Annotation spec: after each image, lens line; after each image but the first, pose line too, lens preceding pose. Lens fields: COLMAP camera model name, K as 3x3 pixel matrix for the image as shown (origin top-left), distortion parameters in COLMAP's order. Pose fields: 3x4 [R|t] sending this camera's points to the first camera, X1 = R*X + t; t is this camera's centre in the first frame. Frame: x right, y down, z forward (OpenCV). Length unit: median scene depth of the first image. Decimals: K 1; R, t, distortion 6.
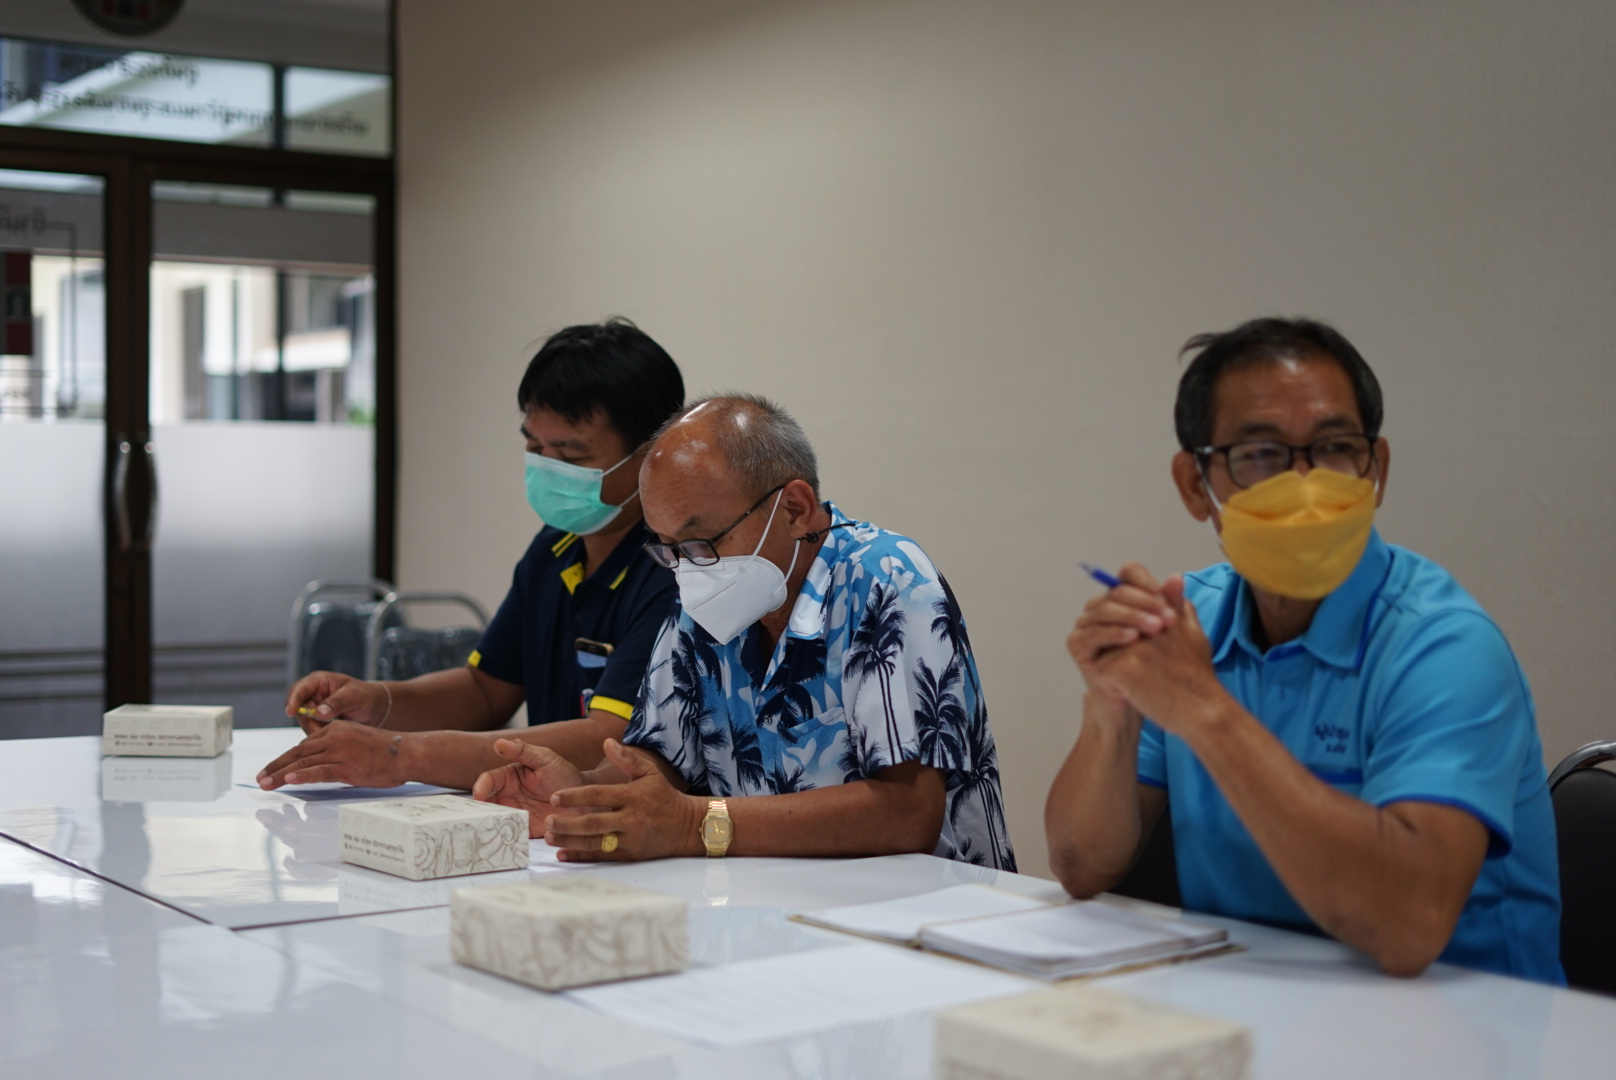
lens RADIAL K [[2245.1, 0, 808.0], [0, 2245.1, 540.0], [0, 0, 1]] dist [-0.014940, -0.073726]
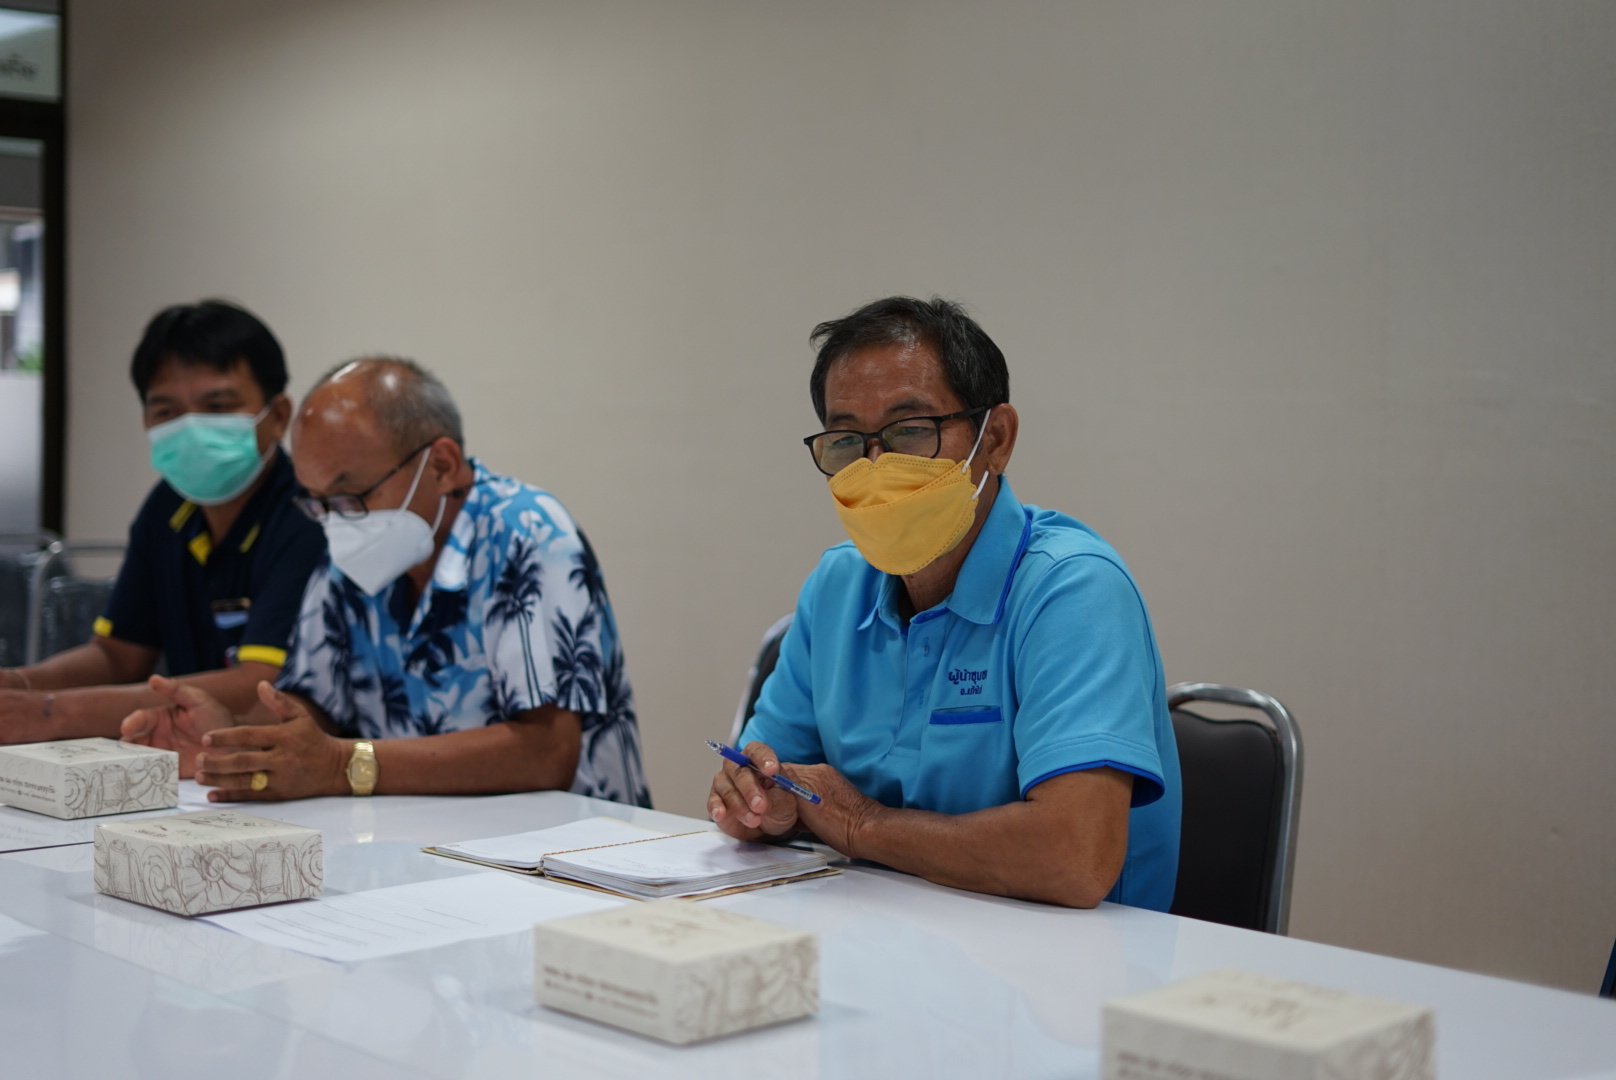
lens RADIAL K [[2462.1, 0, 805.7], [0, 2462.1, 480.6], [0, 0, 1]] dist [-0.025884, 0.224646]
pose [[0.995024, 0.003842, 0.099563, 0.050271], [-0.003872, 0.999992, 0.000115, -0.007641], [-0.099562, -0.000500, 0.995031, -0.167813]]
